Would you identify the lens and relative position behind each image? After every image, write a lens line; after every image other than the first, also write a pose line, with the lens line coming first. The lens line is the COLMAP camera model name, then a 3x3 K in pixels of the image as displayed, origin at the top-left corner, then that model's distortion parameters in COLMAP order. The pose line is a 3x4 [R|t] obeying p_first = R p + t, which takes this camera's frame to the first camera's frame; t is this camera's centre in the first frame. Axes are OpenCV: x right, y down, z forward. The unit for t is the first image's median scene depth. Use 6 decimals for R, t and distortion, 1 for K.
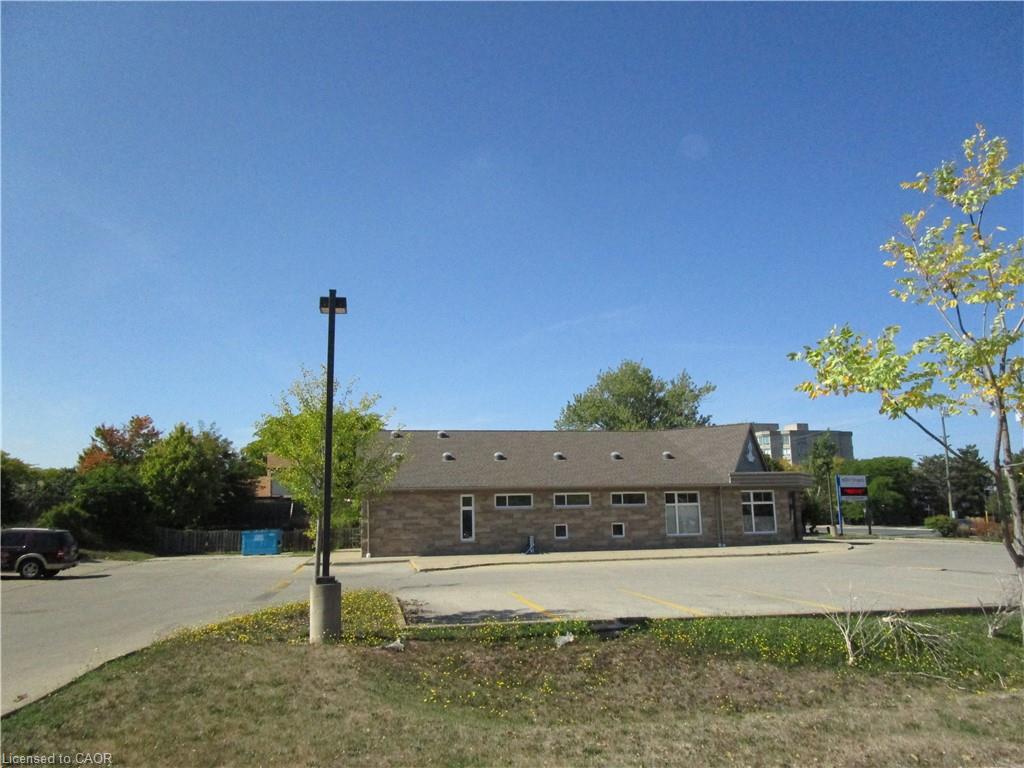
lens RADIAL K [[750.2, 0, 512.0], [0, 750.2, 384.0], [0, 0, 1]] dist [-0.006545, -0.000460]
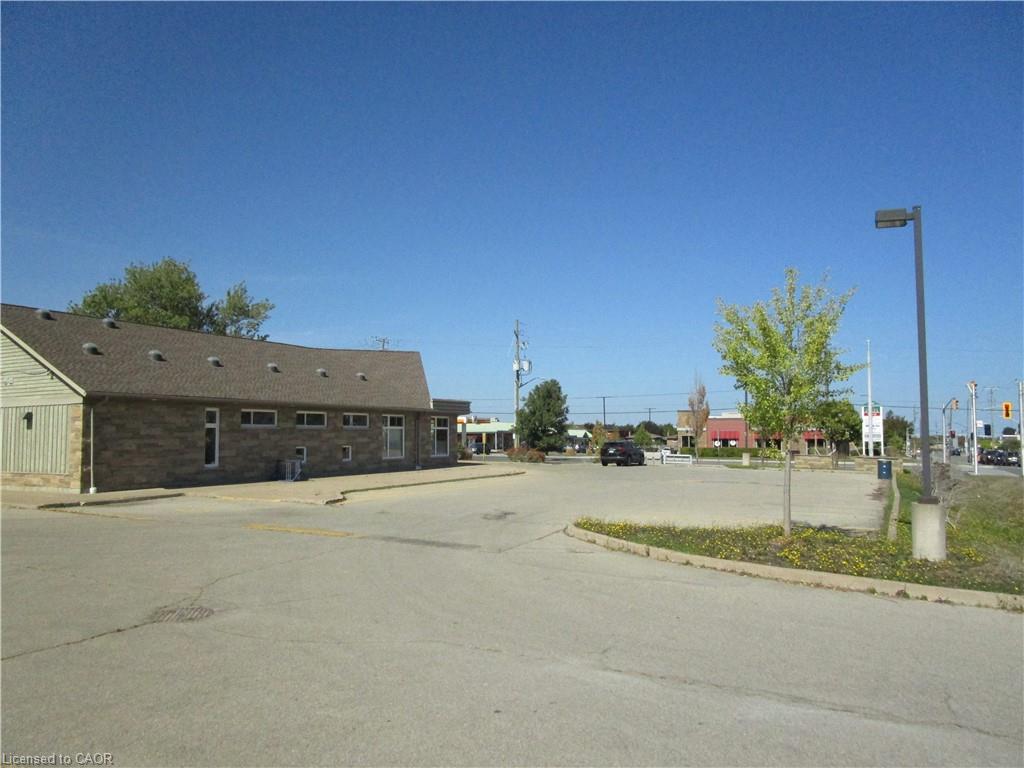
lens RADIAL K [[731.3, 0, 513.4], [0, 731.3, 370.0], [0, 0, 1]] dist [-0.020836, 0.001262]
pose [[0.639725, 0.085937, 0.763784, -0.423912], [-0.146173, 0.989196, 0.011131, 0.052445], [-0.754576, -0.118765, 0.645376, 0.272723]]
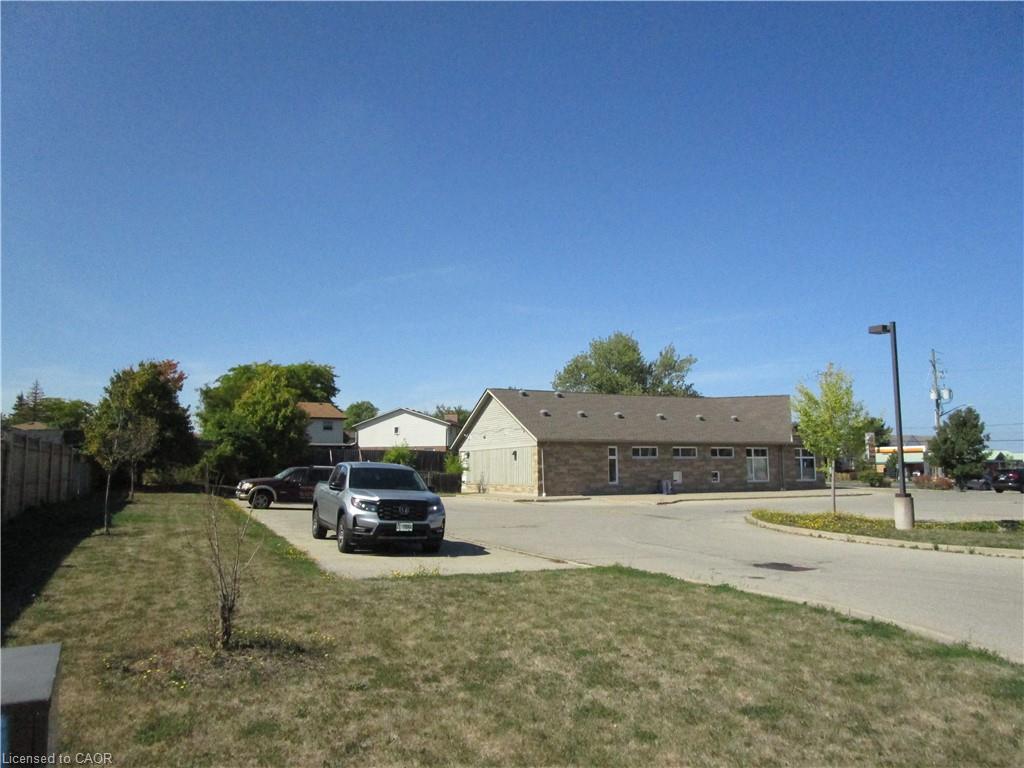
lens RADIAL K [[731.3, 0, 513.4], [0, 731.3, 370.0], [0, 0, 1]] dist [-0.020836, 0.001262]
pose [[0.974669, 0.045871, 0.218899, -0.465559], [-0.054892, 0.997868, 0.035307, -0.009391], [-0.216813, -0.046428, 0.975109, -0.115502]]
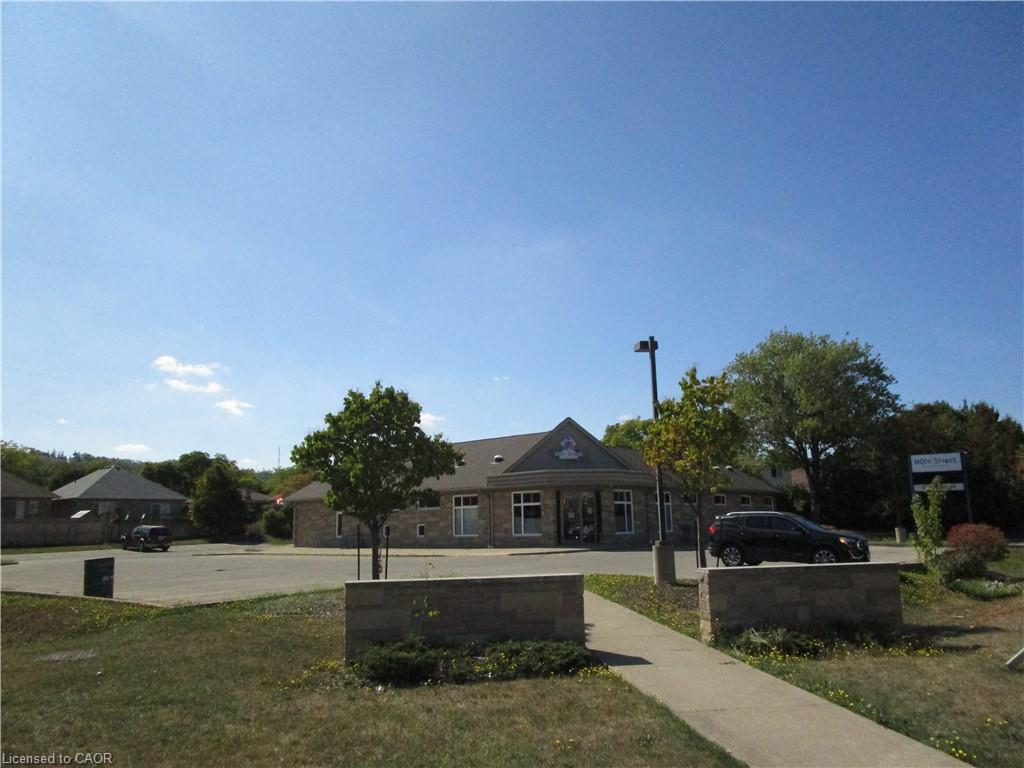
lens RADIAL K [[750.2, 0, 512.0], [0, 750.2, 384.0], [0, 0, 1]] dist [-0.006545, -0.000460]
pose [[0.603220, -0.141197, -0.784977, 1.146034], [0.147671, 0.986960, -0.064050, 0.068291], [0.783785, -0.077282, 0.616205, 0.423081]]
